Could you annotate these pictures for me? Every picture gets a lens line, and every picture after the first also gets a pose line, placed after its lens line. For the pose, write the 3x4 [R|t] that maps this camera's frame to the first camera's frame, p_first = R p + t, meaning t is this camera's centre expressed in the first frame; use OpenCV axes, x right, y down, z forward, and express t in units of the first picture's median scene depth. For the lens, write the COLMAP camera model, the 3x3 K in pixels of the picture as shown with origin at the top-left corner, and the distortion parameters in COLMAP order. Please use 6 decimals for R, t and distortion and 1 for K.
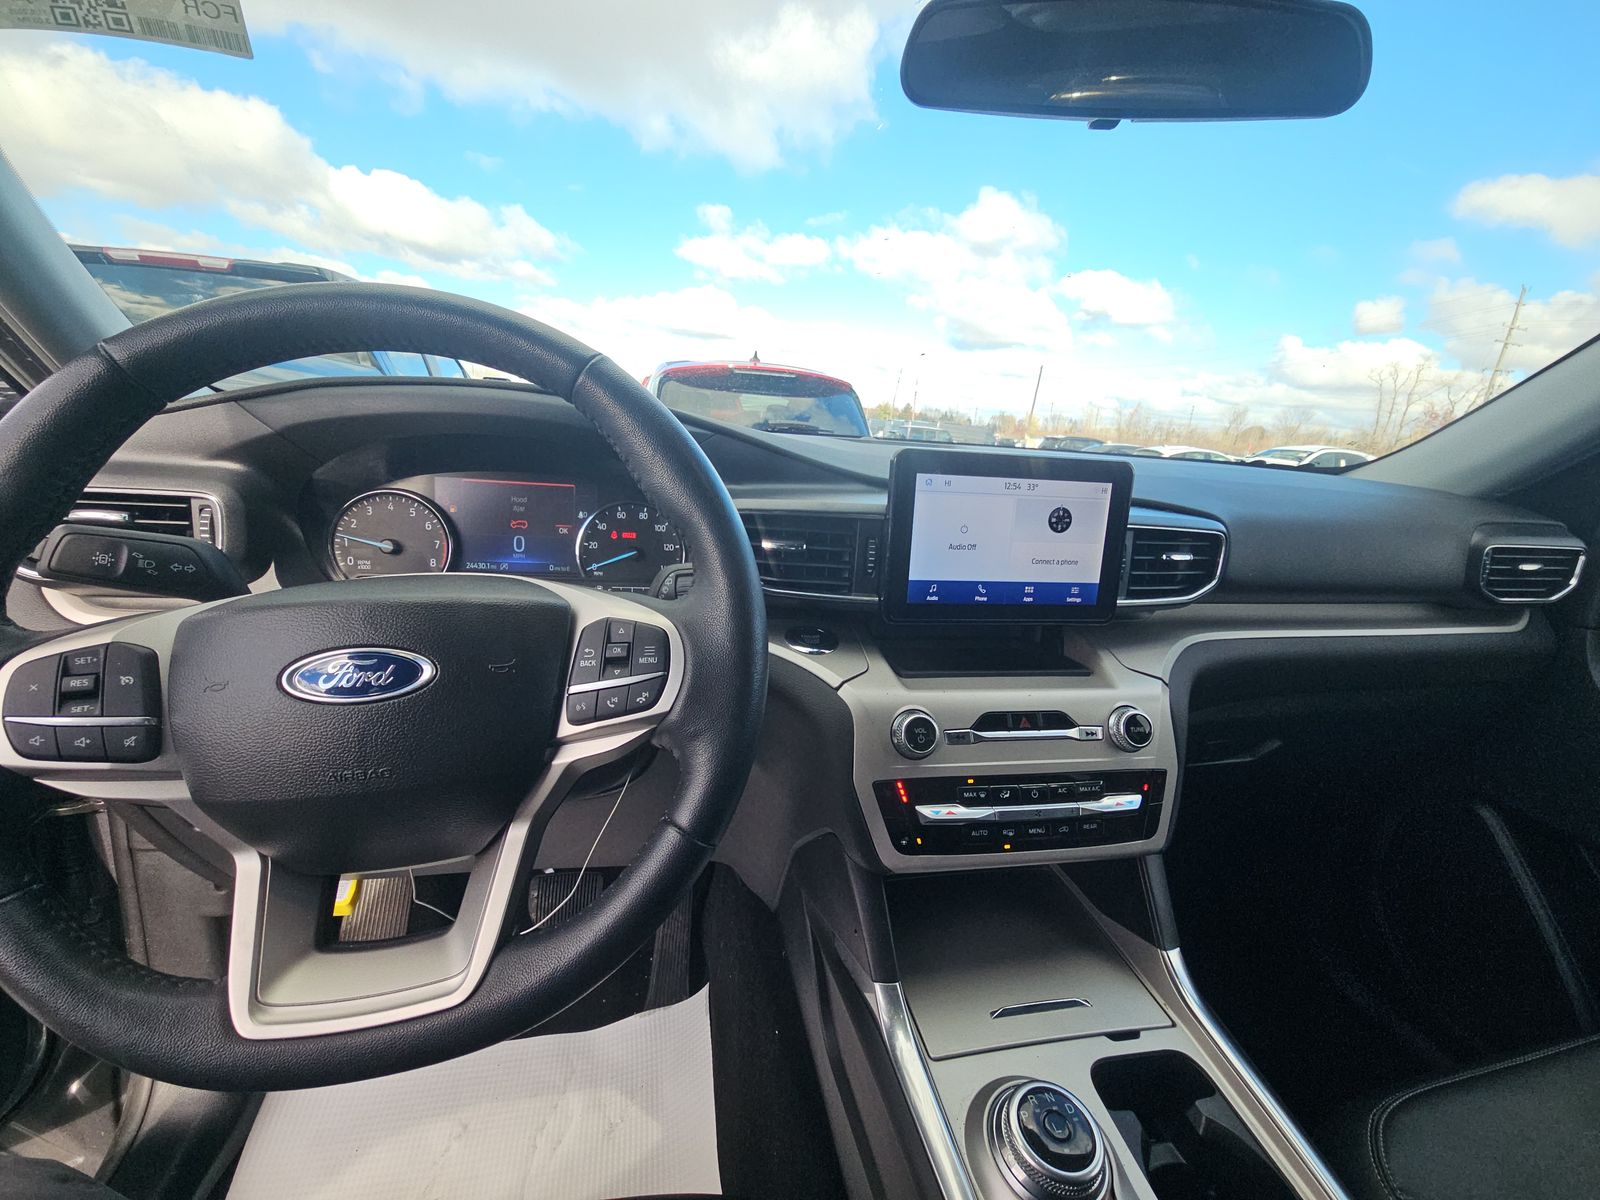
lens RADIAL K [[651.2, 0, 795.5], [0, 651.2, 598.5], [0, 0, 1]] dist [0.012312, -0.005597]
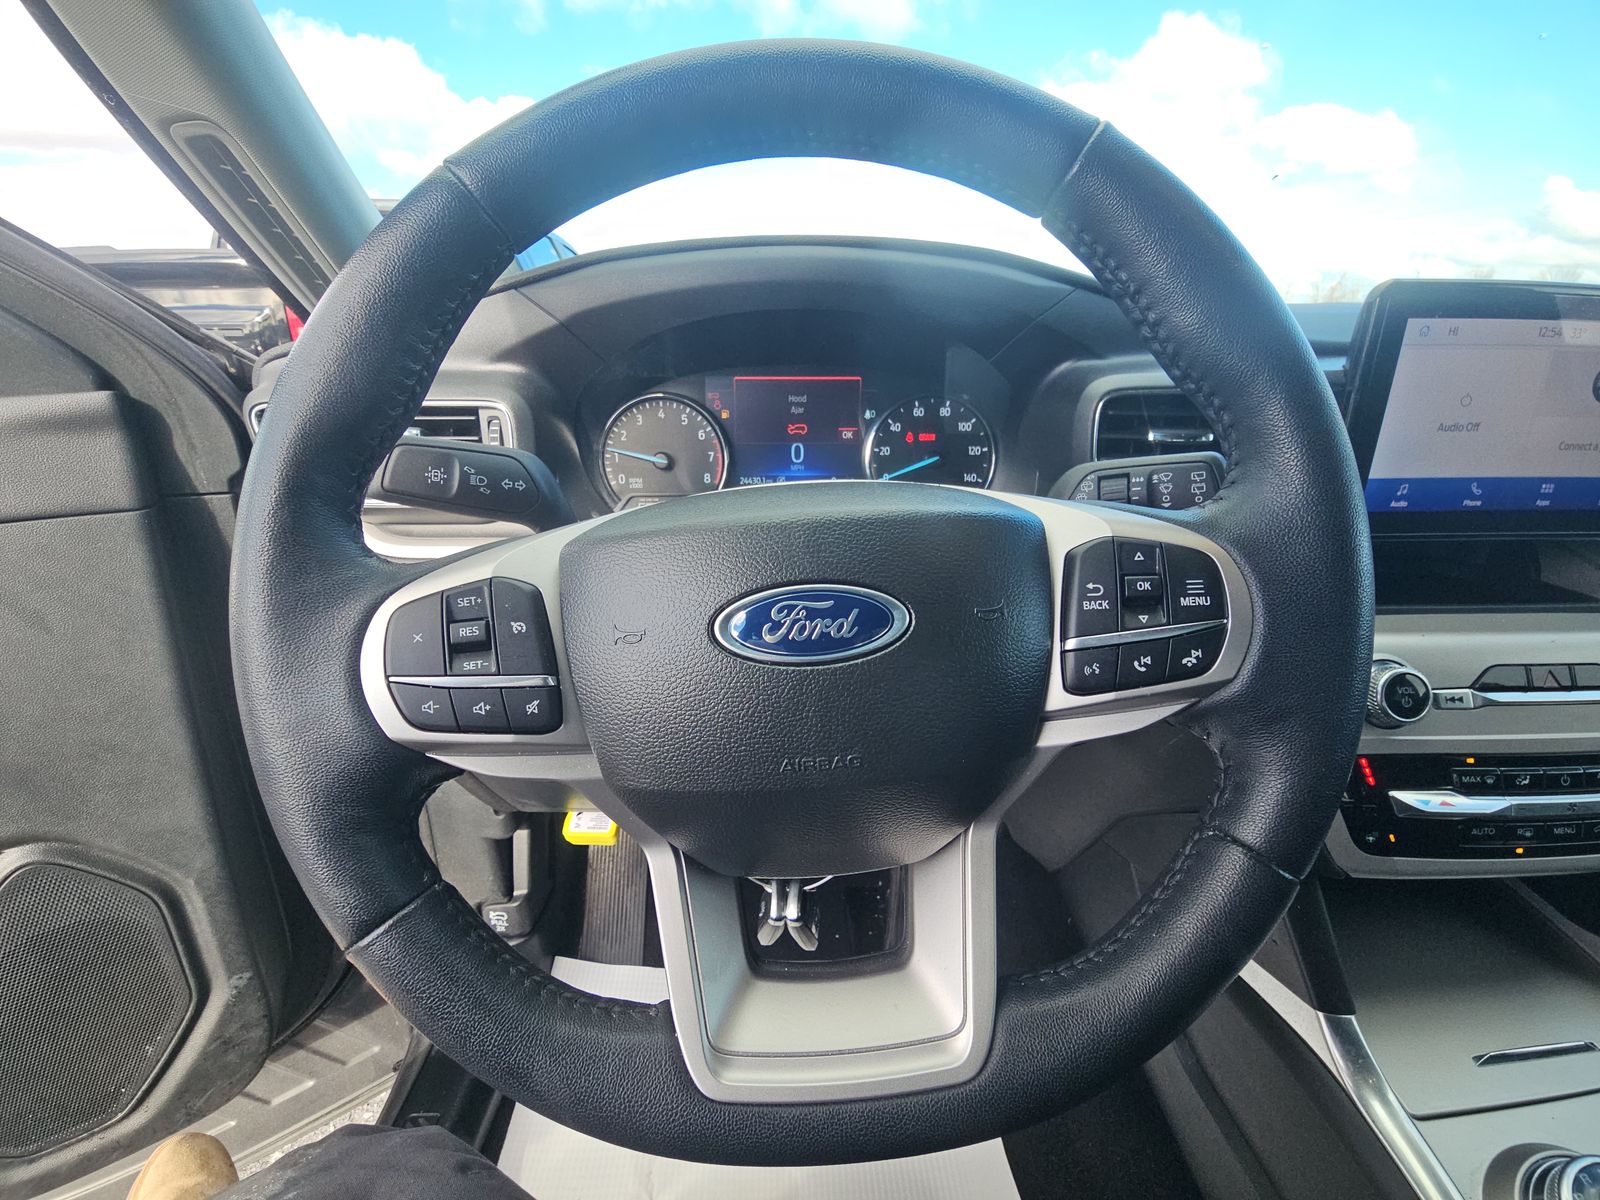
lens RADIAL K [[651.2, 0, 795.3], [0, 651.2, 596.0], [0, 0, 1]] dist [0.012312, -0.005597]
pose [[0.982973, 0.000965, -0.183745, -0.334062], [0.020358, 0.993258, 0.114121, 0.004573], [0.182616, -0.115919, 0.976327, 0.190095]]
